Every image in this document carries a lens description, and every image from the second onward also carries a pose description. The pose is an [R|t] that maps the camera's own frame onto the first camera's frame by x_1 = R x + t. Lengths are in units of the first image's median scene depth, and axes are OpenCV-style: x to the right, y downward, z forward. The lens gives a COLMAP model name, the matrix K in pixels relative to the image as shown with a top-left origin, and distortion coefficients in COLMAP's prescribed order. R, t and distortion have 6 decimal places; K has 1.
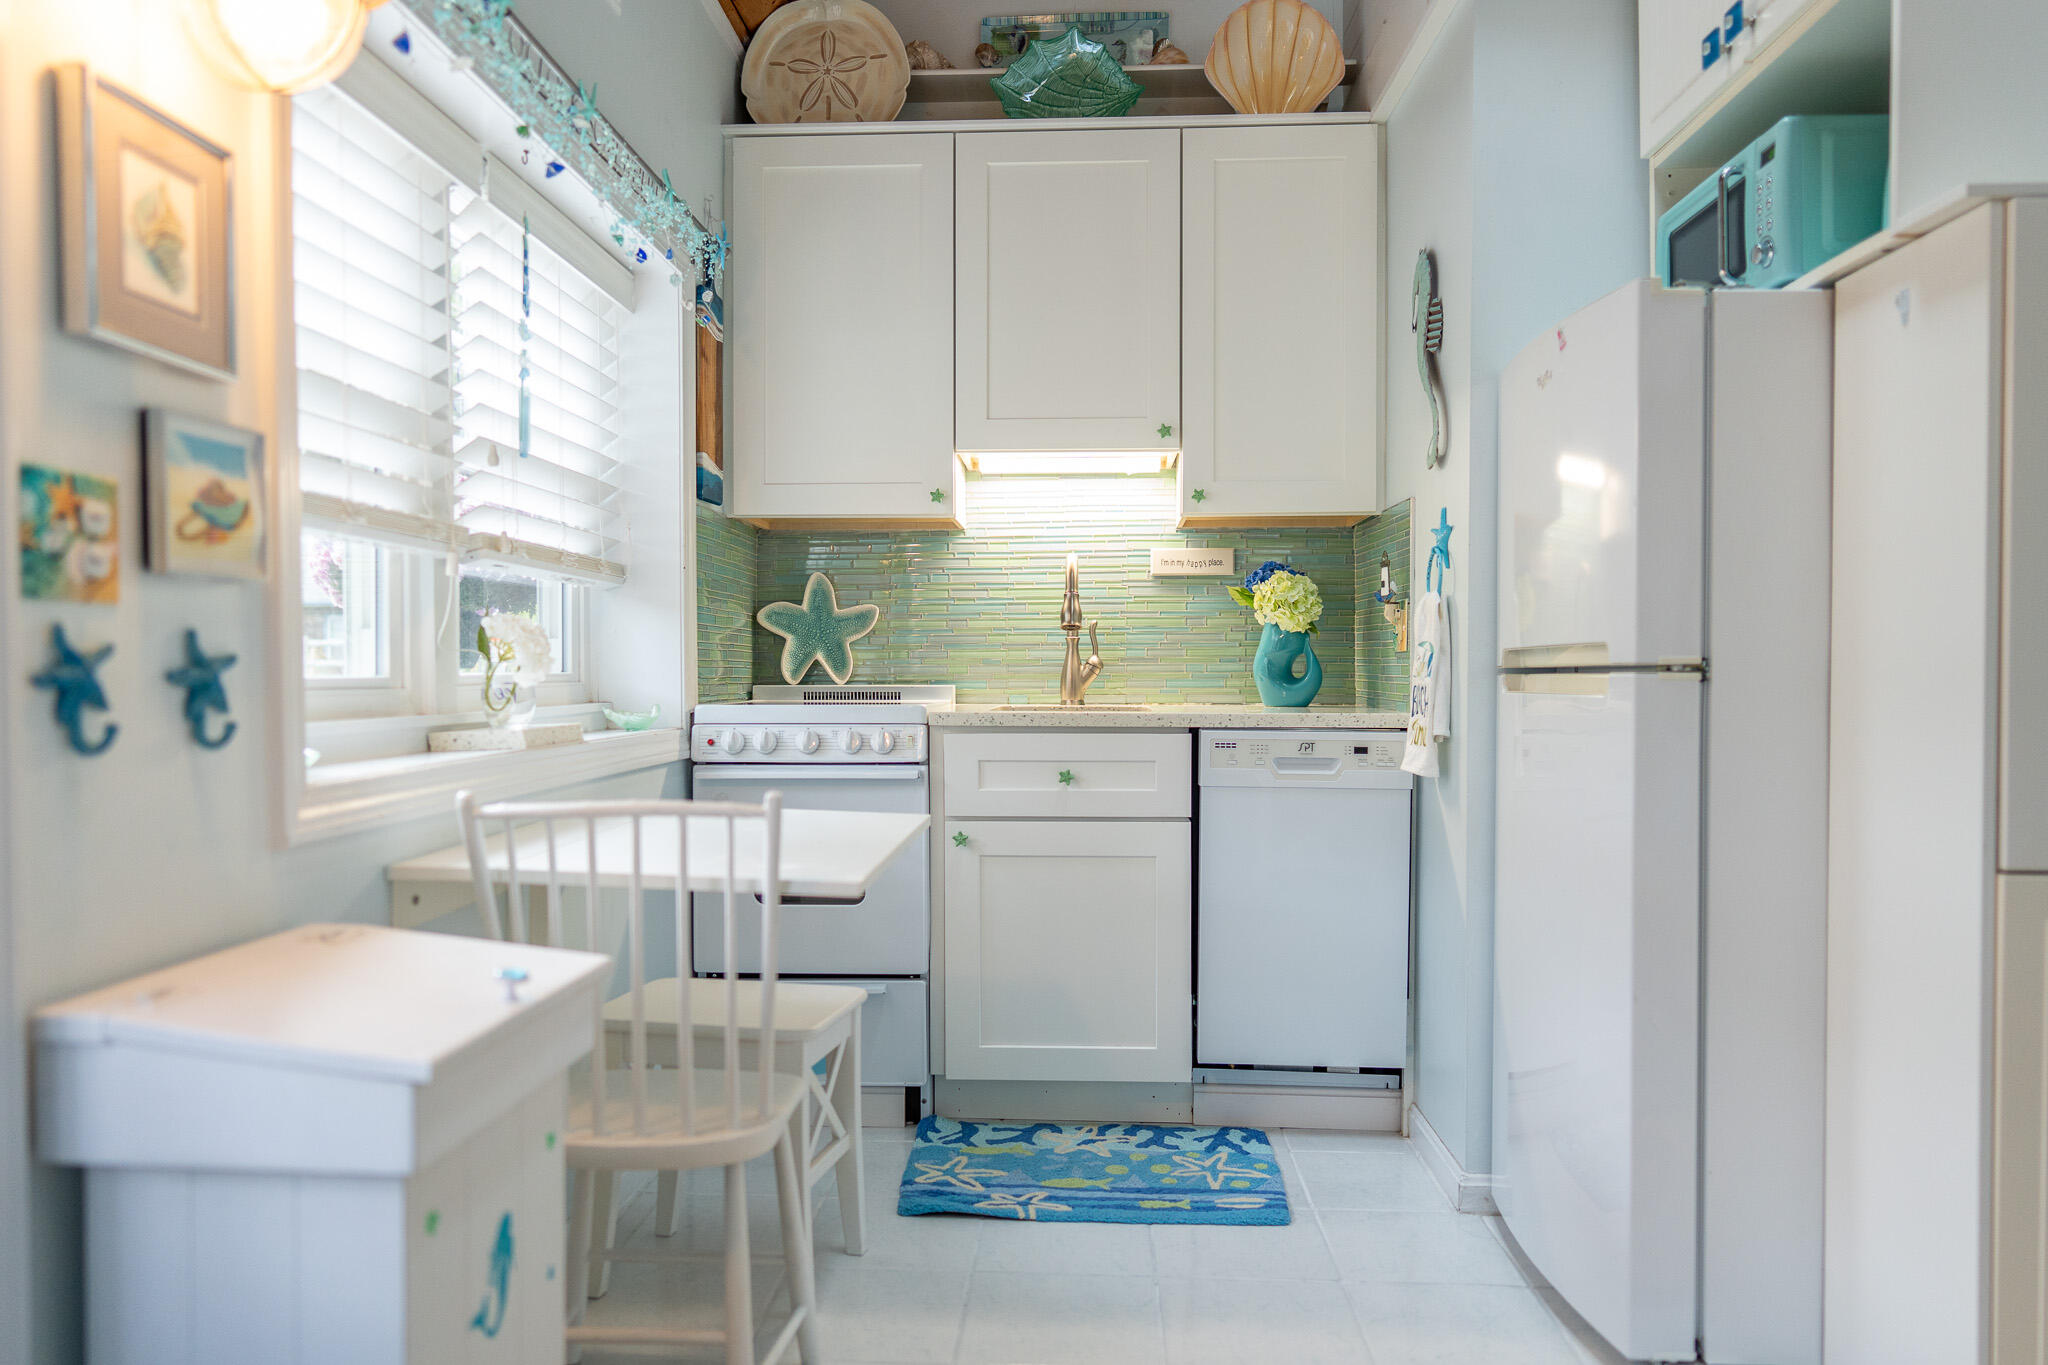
lens RADIAL K [[1371.8, 0, 1032.4], [0, 1371.8, 683.3], [0, 0, 1]] dist [-0.008968, 0.005646]
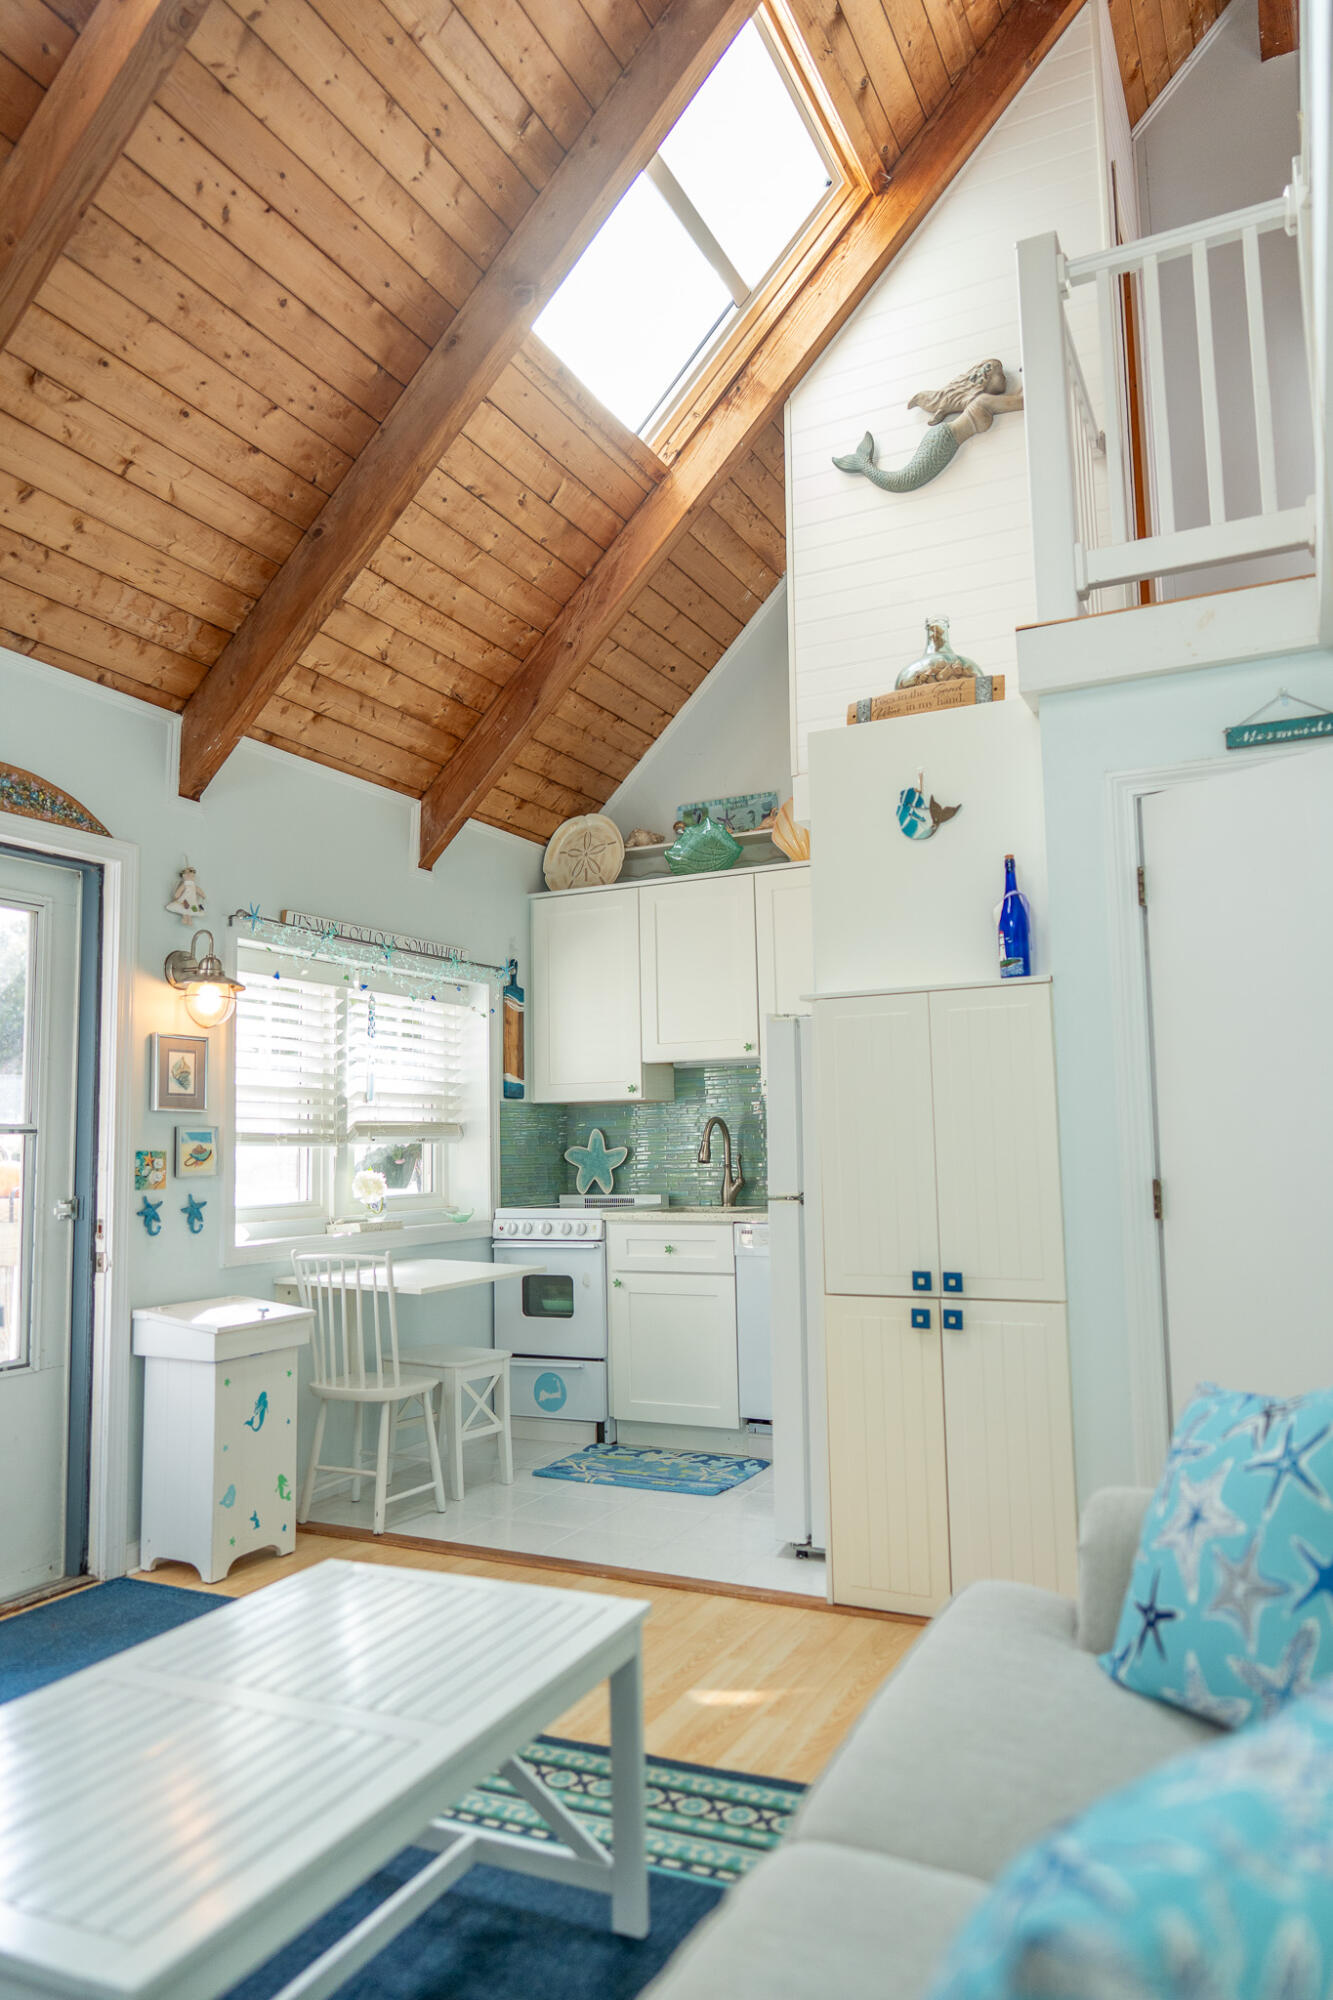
lens RADIAL K [[1314.2, 0, 659.1], [0, 1314.2, 1000.6], [0, 0, 1]] dist [-0.004391, 0.003091]
pose [[0.913234, -0.063064, -0.402525, 0.727101], [0.013997, 0.992221, -0.123696, -0.042258], [0.407195, 0.107329, 0.907013, -0.605783]]
